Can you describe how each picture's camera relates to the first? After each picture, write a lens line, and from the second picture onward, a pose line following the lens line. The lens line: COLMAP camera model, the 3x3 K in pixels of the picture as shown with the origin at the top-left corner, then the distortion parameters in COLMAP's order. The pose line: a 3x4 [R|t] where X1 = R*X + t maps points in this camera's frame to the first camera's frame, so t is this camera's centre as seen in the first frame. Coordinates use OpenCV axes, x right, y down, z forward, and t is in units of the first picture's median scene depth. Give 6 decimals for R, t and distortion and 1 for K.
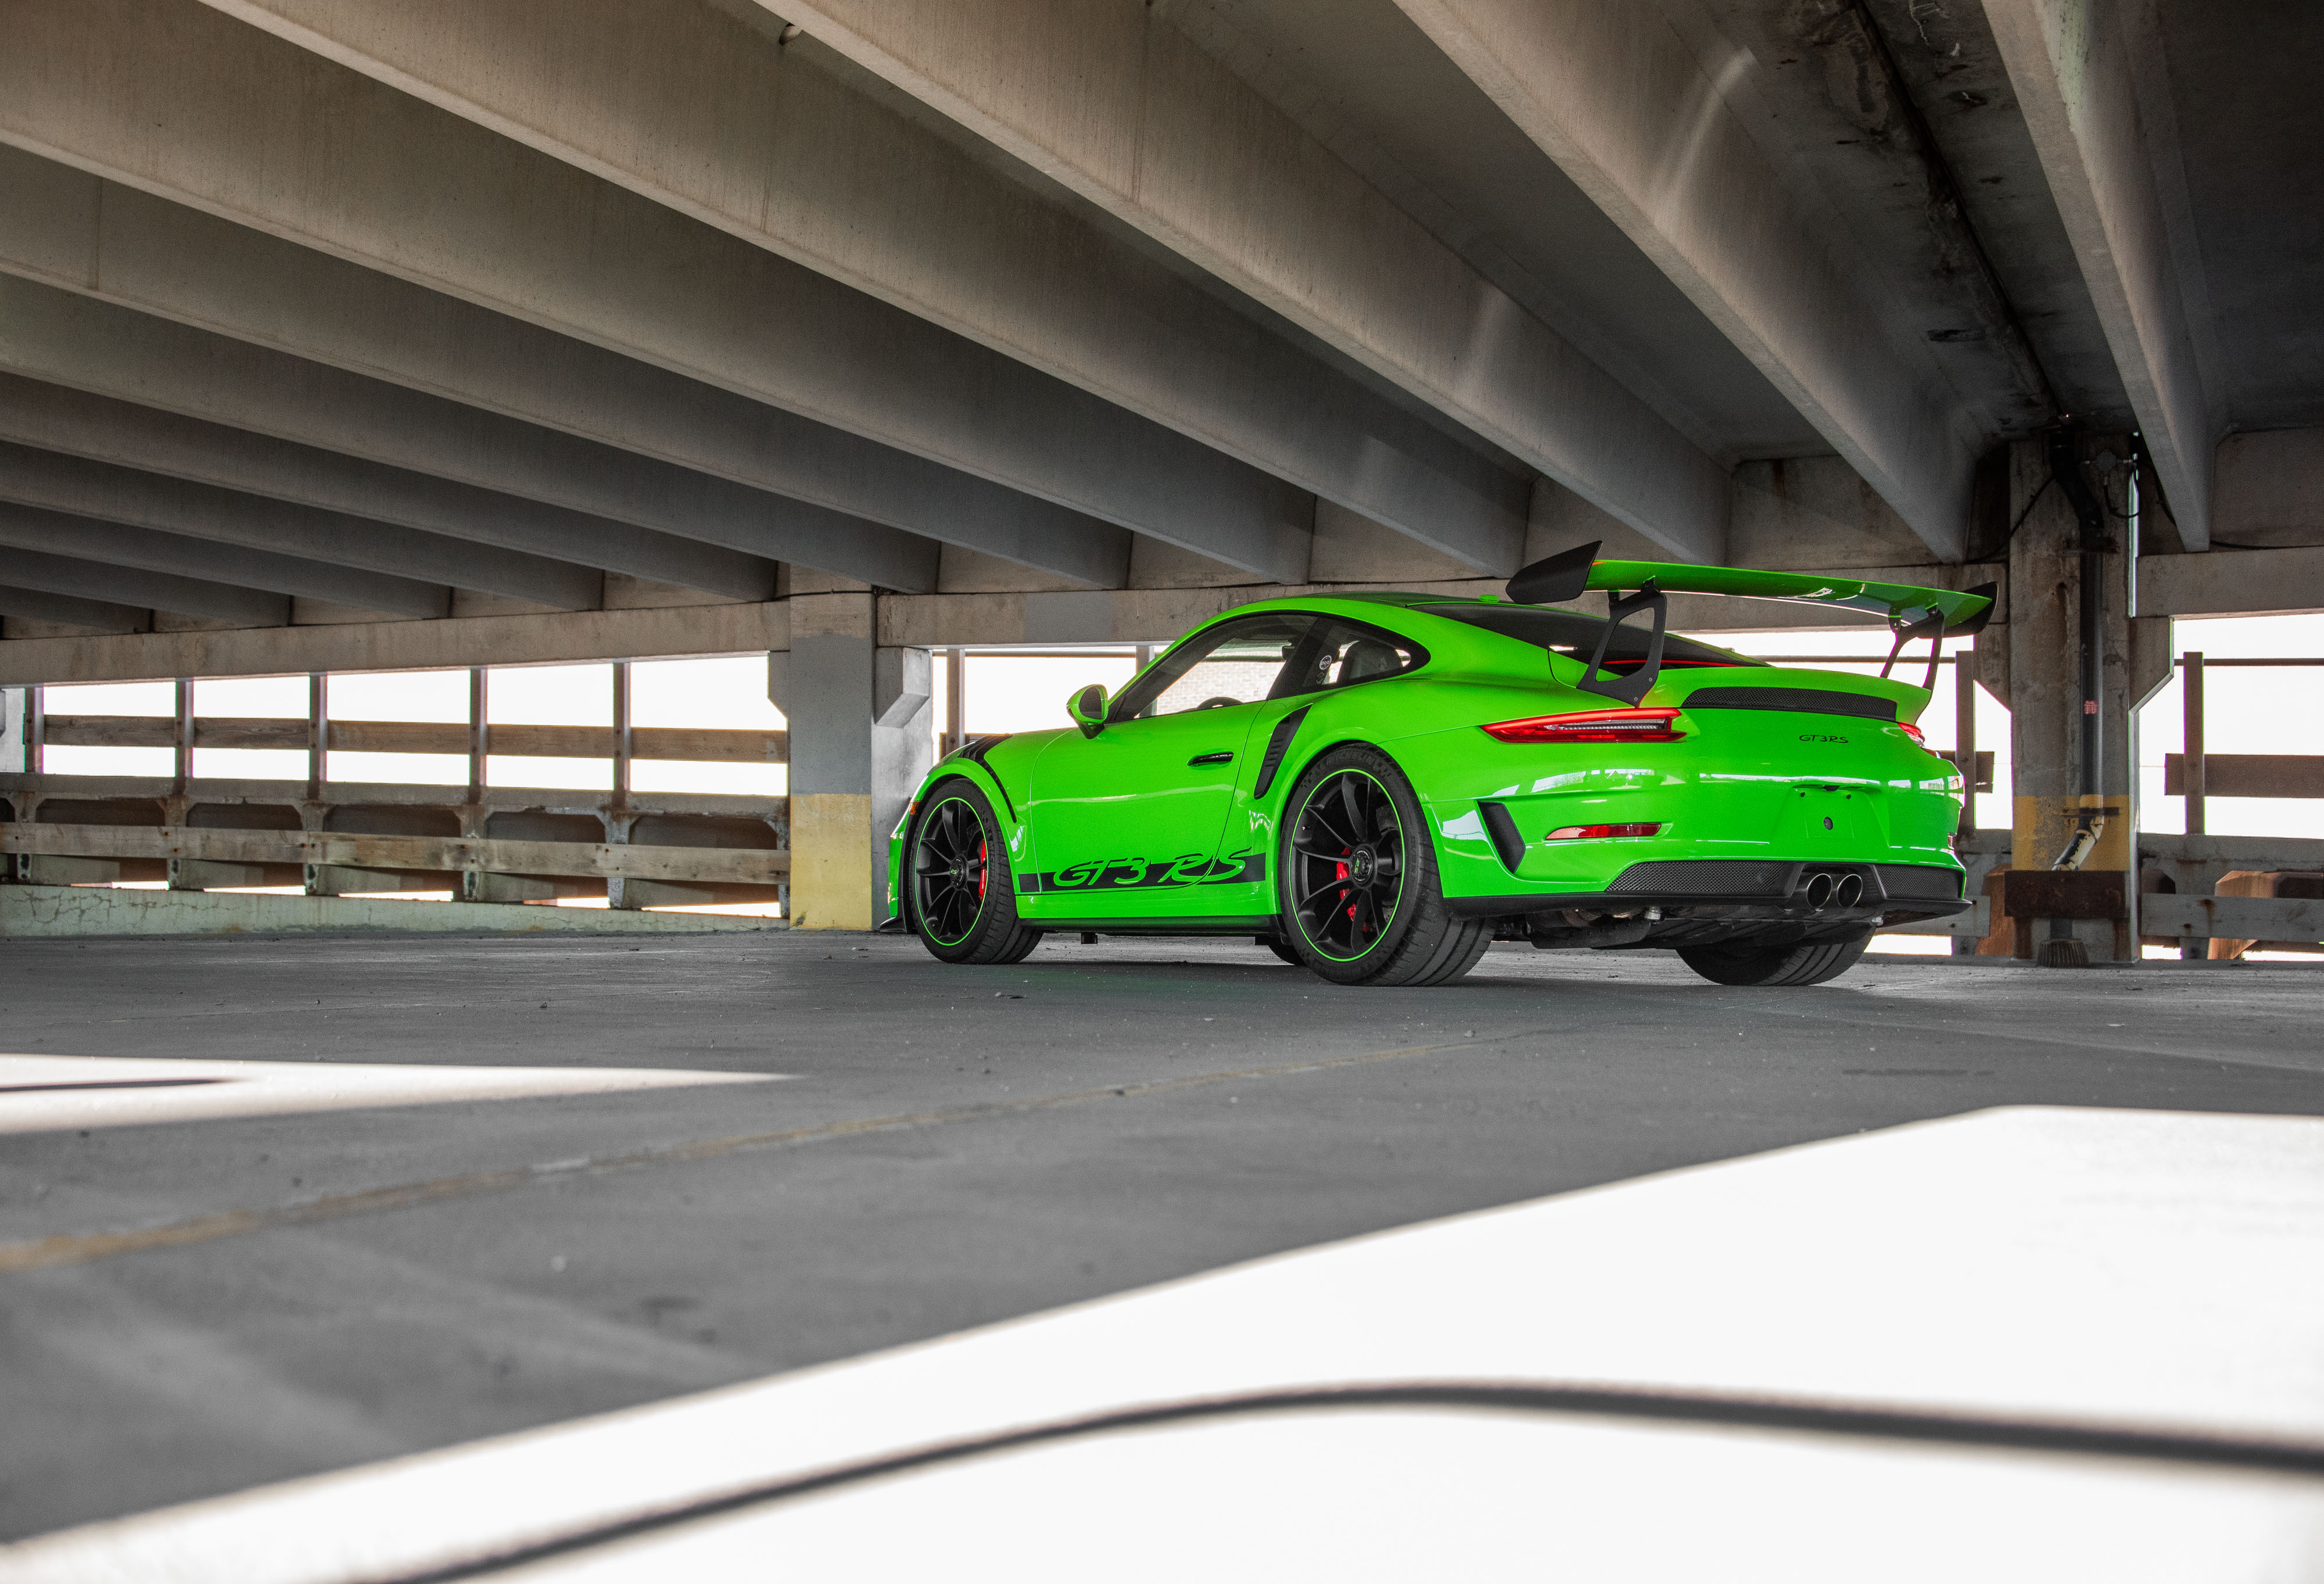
lens RADIAL K [[2945.6, 0, 1159.7], [0, 2945.6, 792.7], [0, 0, 1]] dist [0.181160, 0.000000]
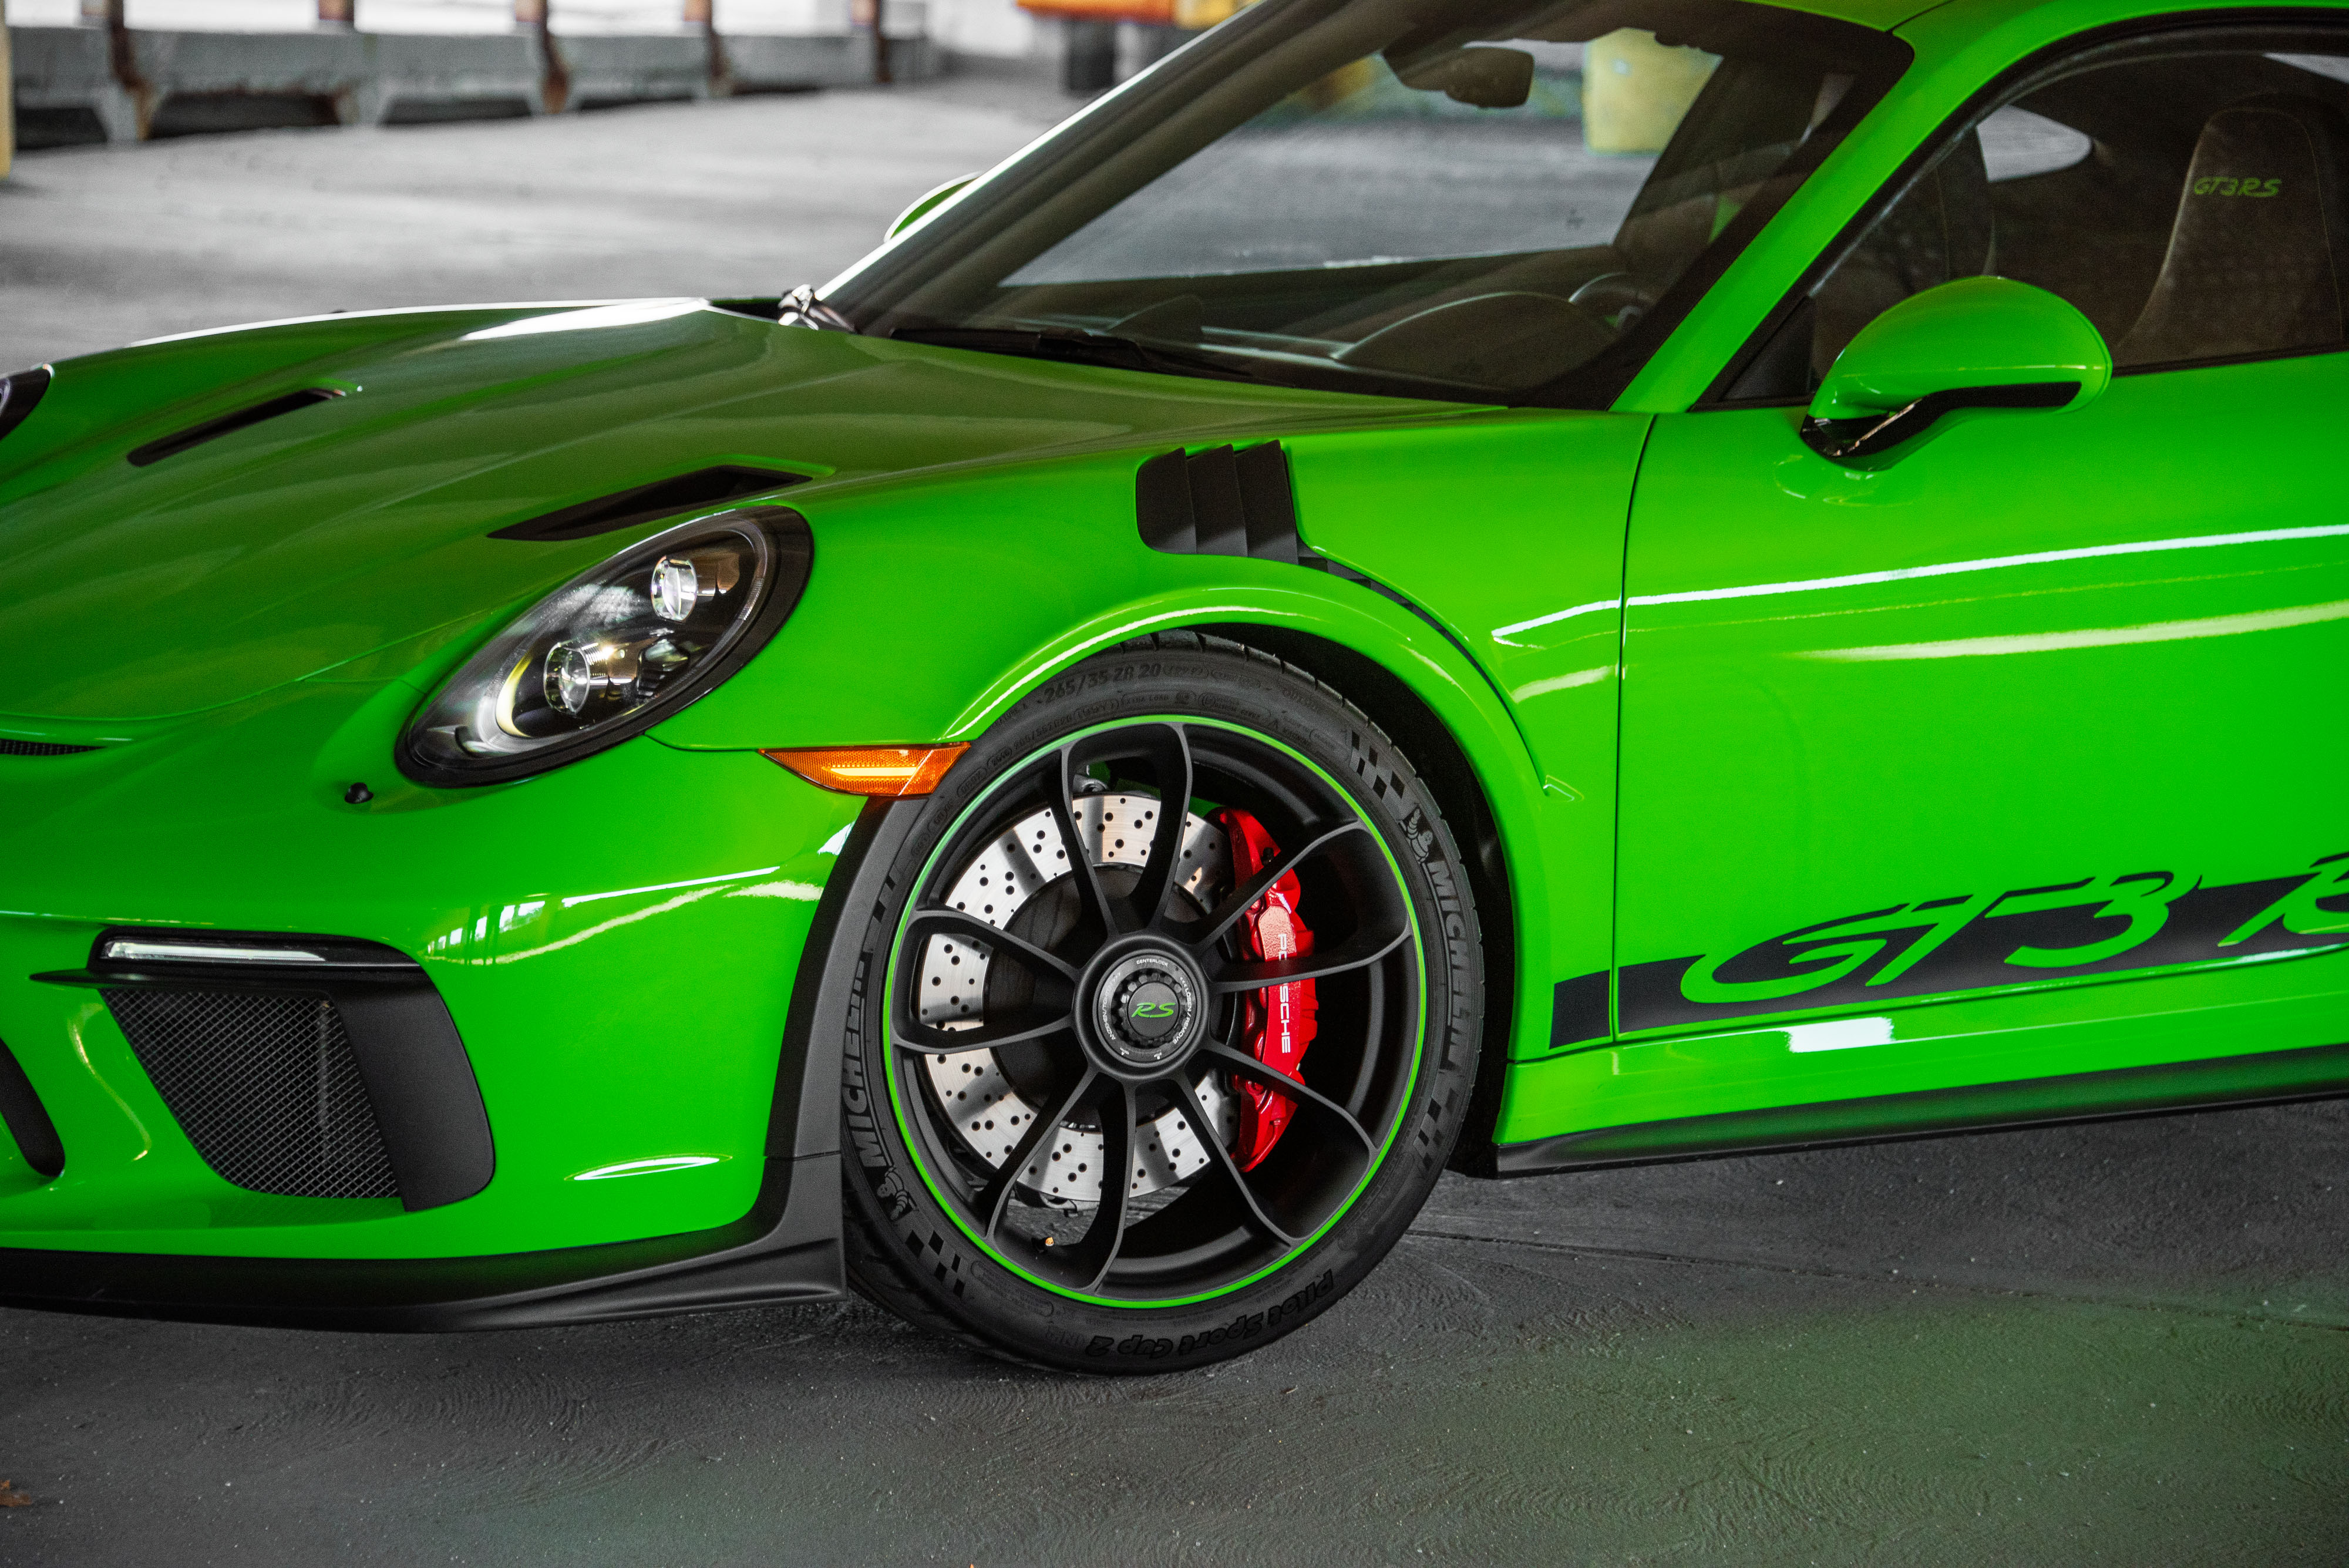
lens RADIAL K [[8211.1, 0, 1136.6], [0, 8211.1, 826.3], [0, 0, 1]] dist [1.385256, 0.000000]
pose [[-0.013283, -0.158221, 0.987314, -0.501152], [-0.059715, 0.985765, 0.157170, -0.065182], [-0.998127, -0.056870, -0.022542, 0.670279]]
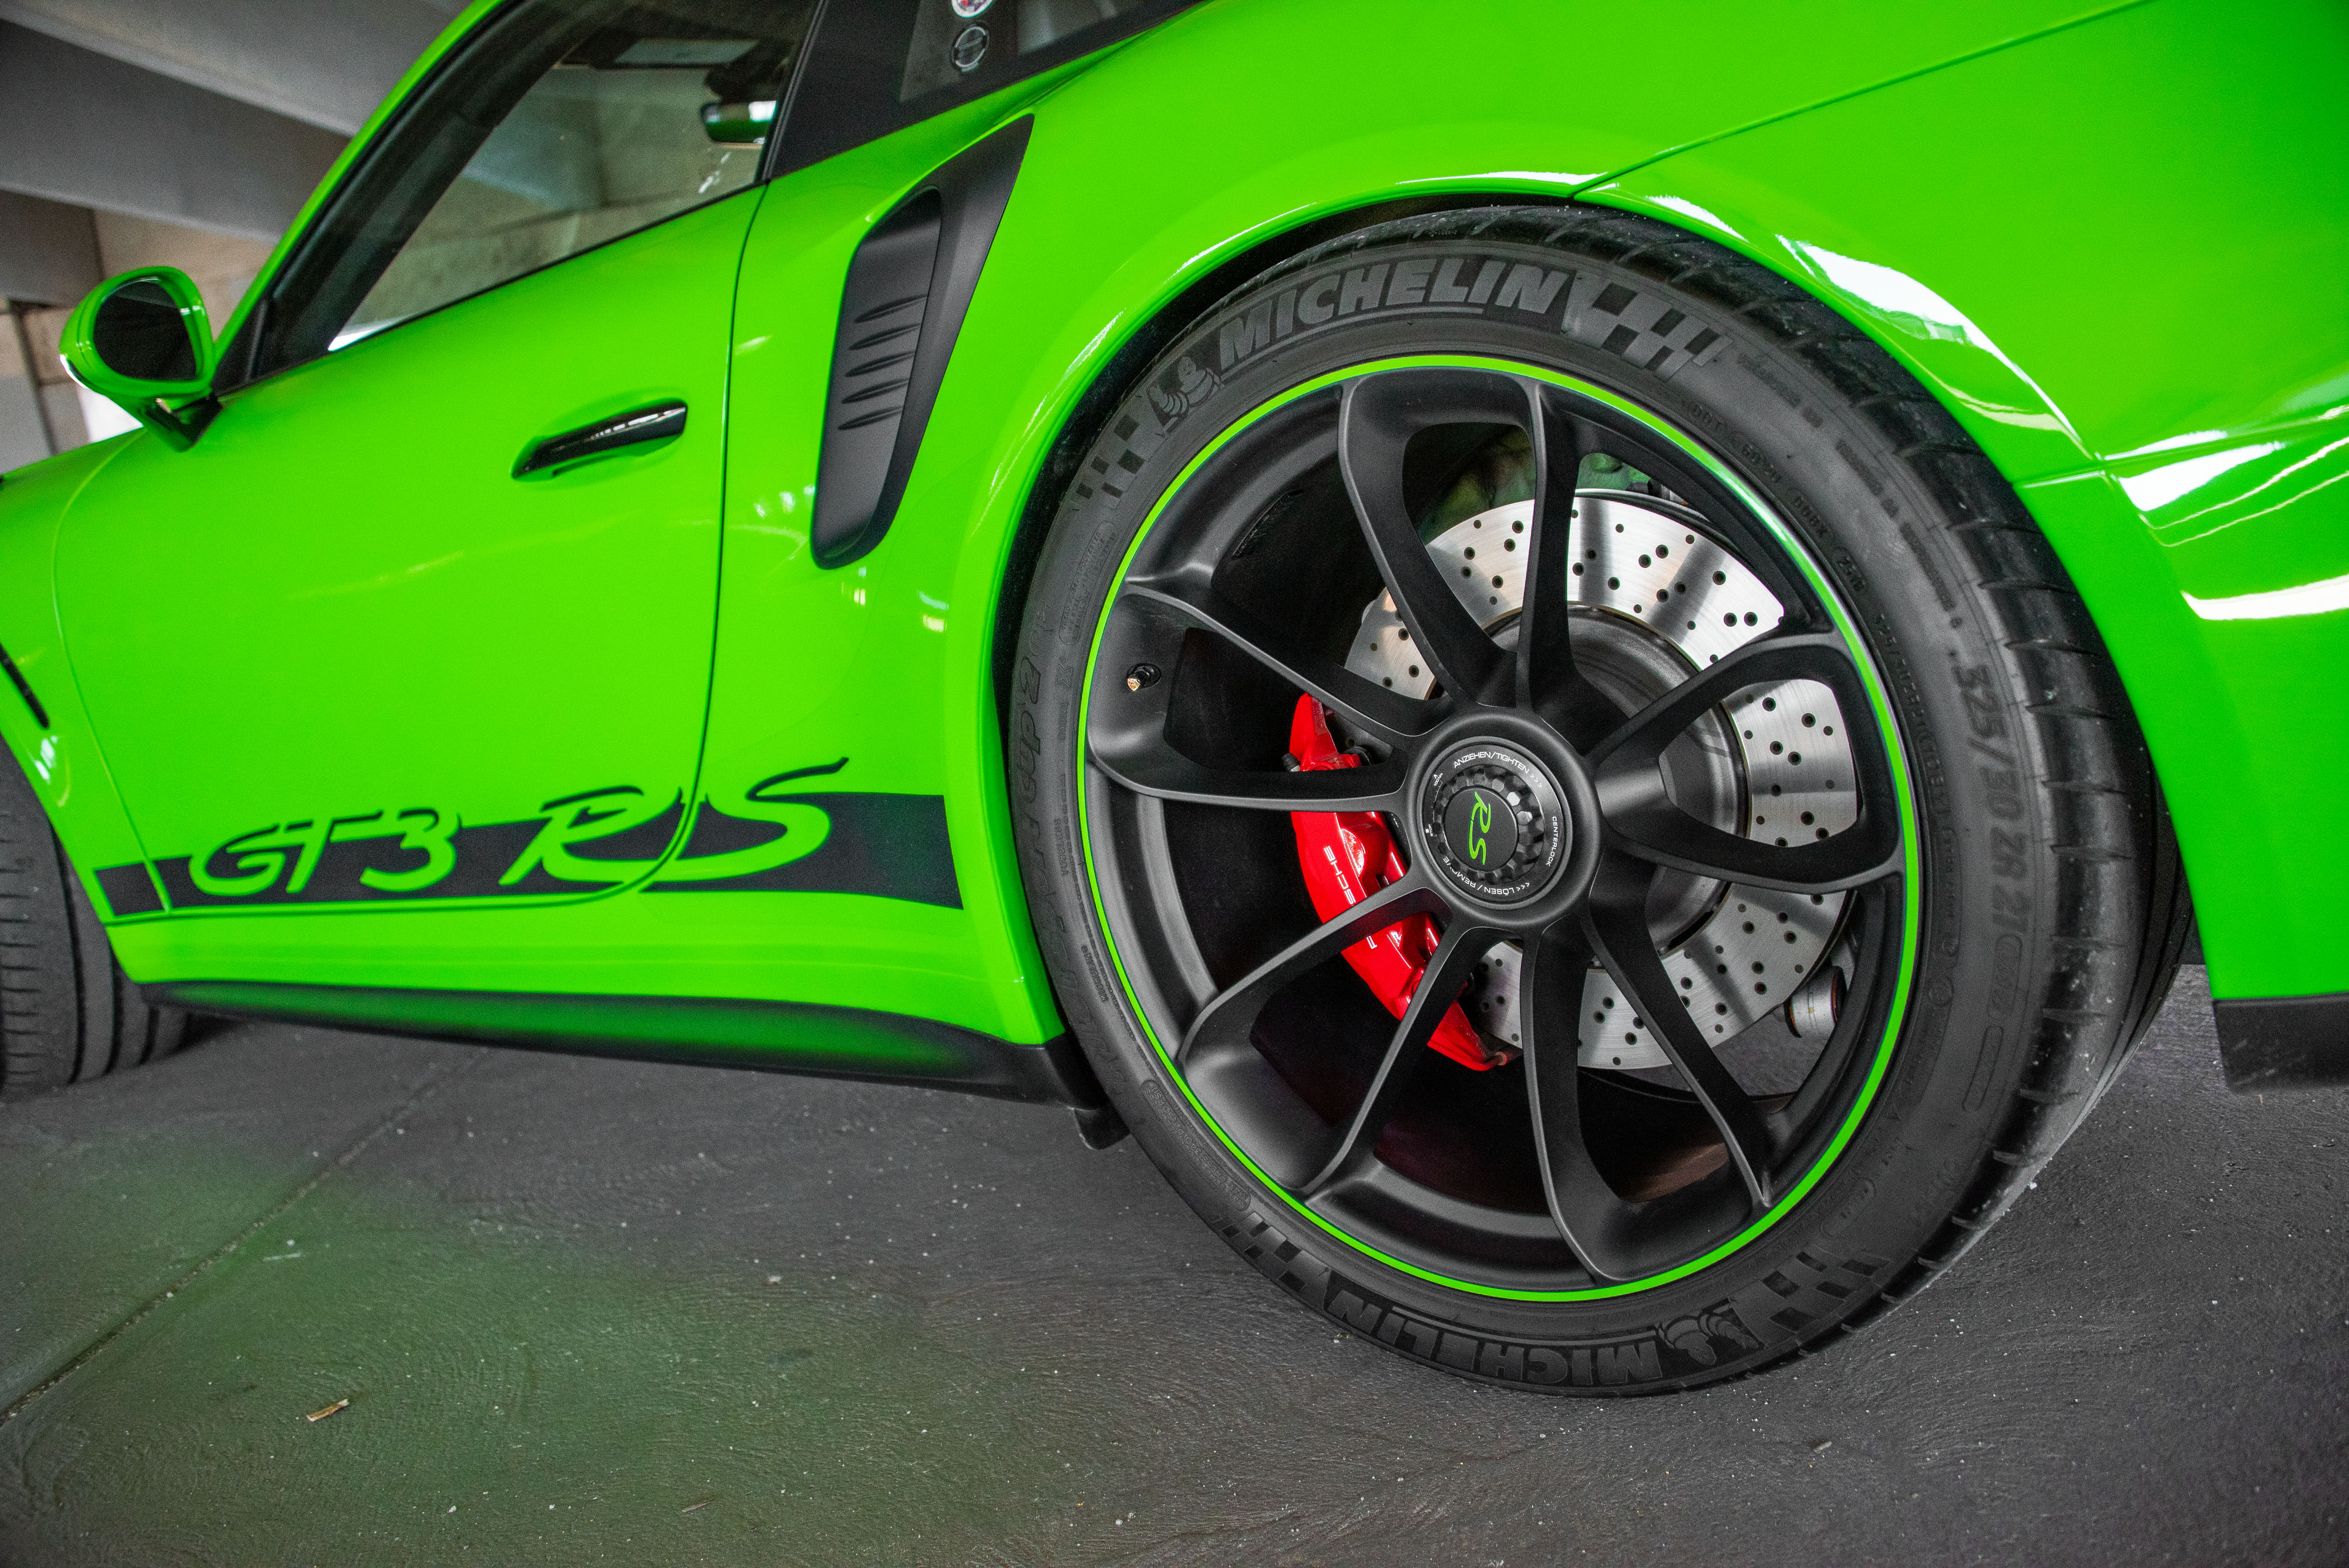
lens RADIAL K [[2101.2, 0, 1162.3], [0, 2101.2, 798.6], [0, 0, 1]] dist [-0.059958, -0.001467]
pose [[0.936572, -0.218004, 0.274420, 0.003579], [0.166663, 0.965833, 0.198468, -0.005295], [-0.308311, -0.140144, 0.940906, 0.462644]]
